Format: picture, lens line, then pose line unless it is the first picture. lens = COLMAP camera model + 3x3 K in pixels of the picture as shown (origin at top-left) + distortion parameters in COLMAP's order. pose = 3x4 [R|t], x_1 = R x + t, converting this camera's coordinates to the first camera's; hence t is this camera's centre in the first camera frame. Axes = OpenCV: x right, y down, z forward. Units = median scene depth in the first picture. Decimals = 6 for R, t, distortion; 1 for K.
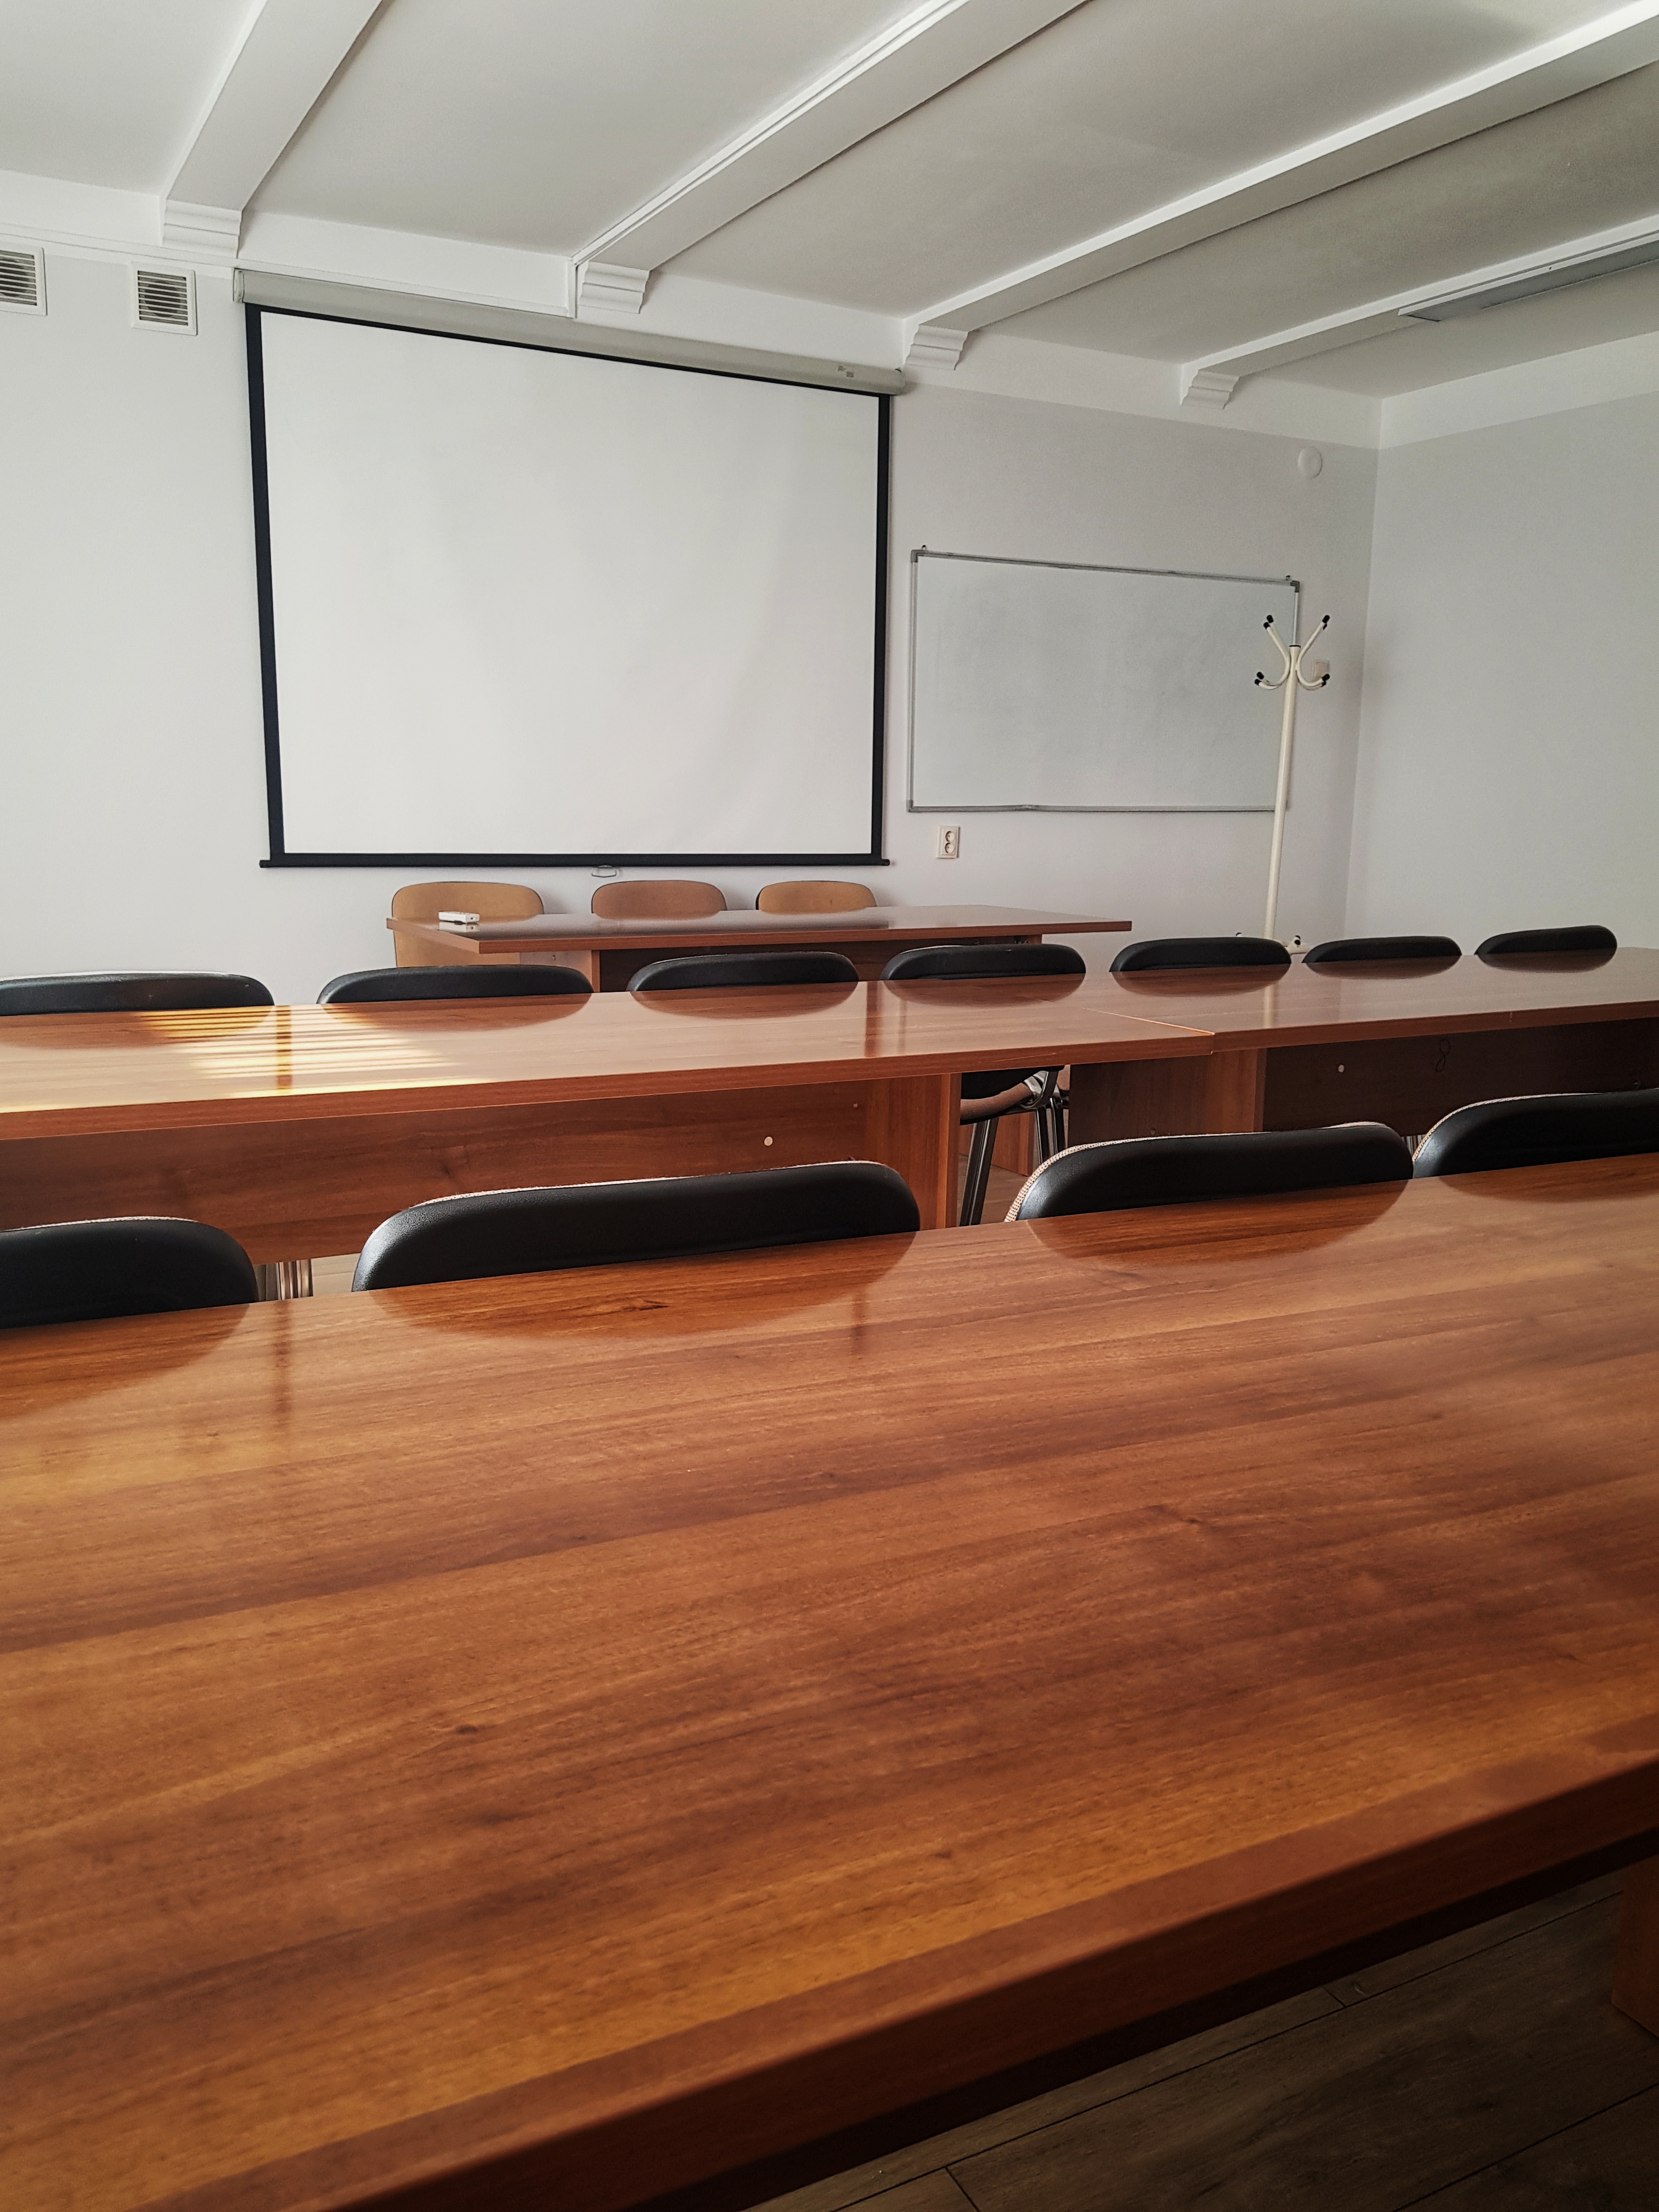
lens RADIAL K [[1748.9, 0, 827.3], [0, 1748.9, 1101.5], [0, 0, 1]] dist [0.014816, 0.004000]
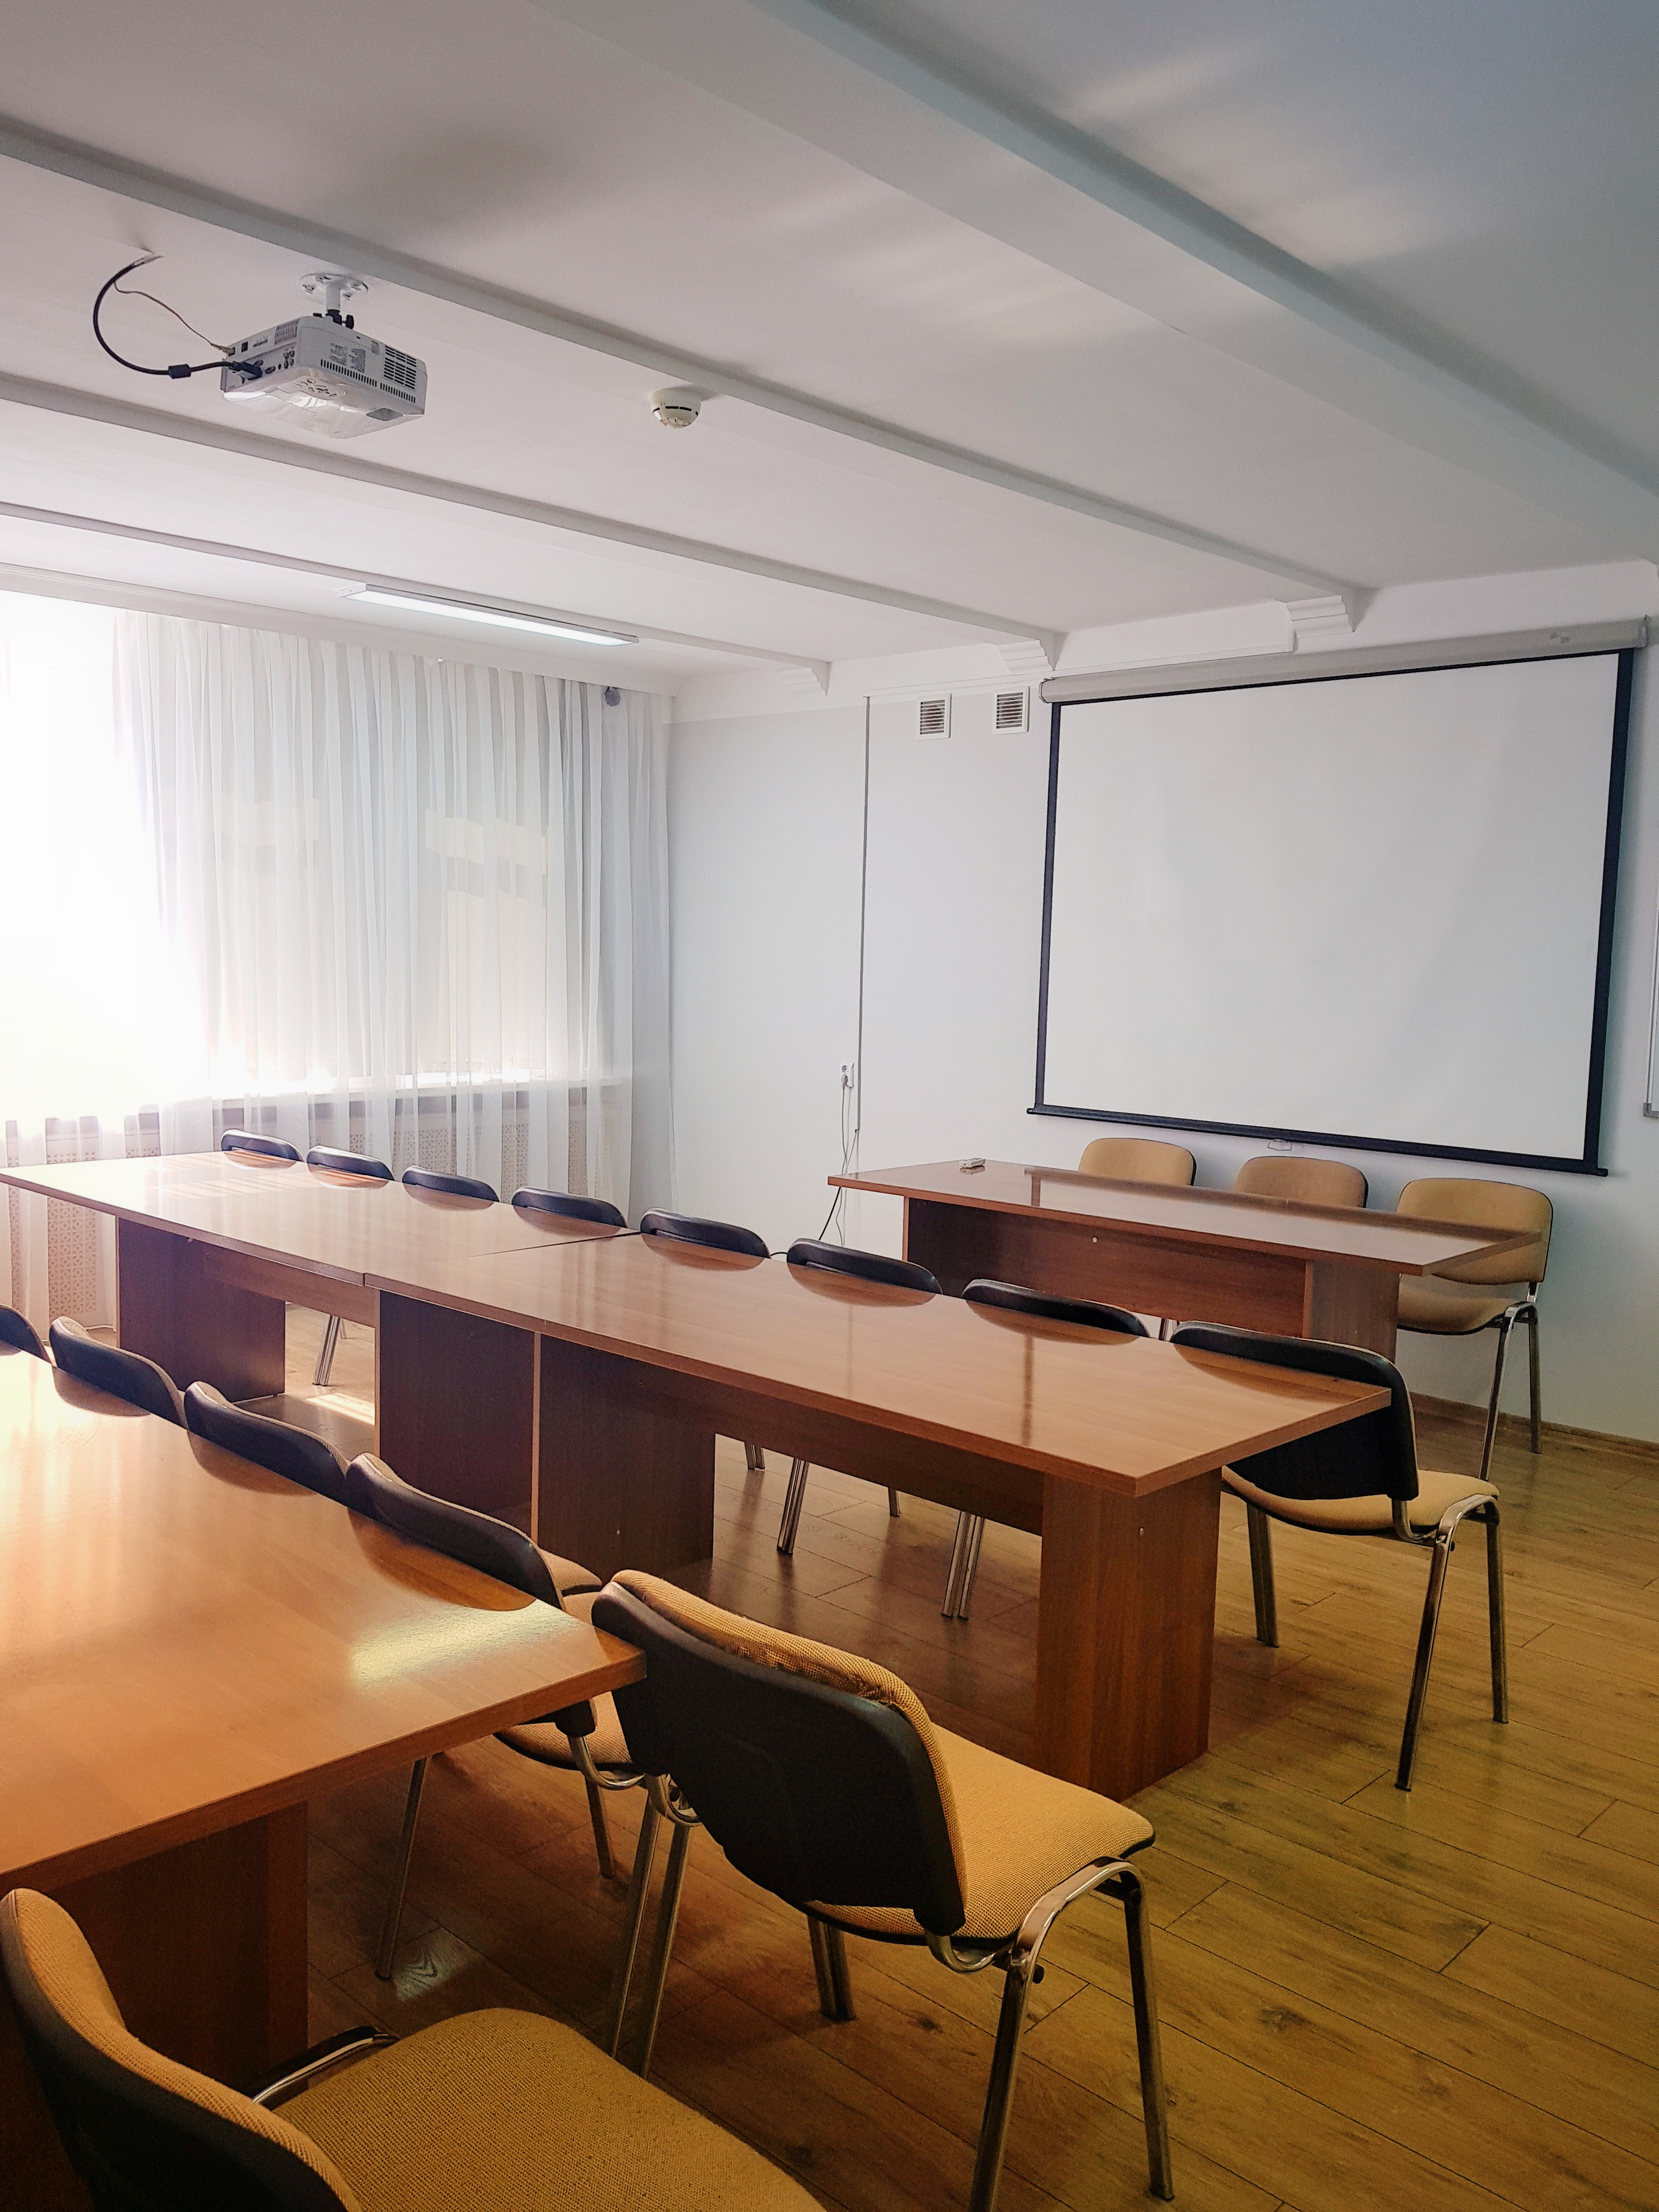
lens RADIAL K [[1748.9, 0, 827.8], [0, 1748.9, 1112.0], [0, 0, 1]] dist [0.014816, 0.004000]
pose [[0.320027, 0.073375, -0.944563, 0.840677], [-0.199331, 0.979895, 0.008585, -0.113307], [0.926202, 0.185533, 0.328218, 0.422910]]
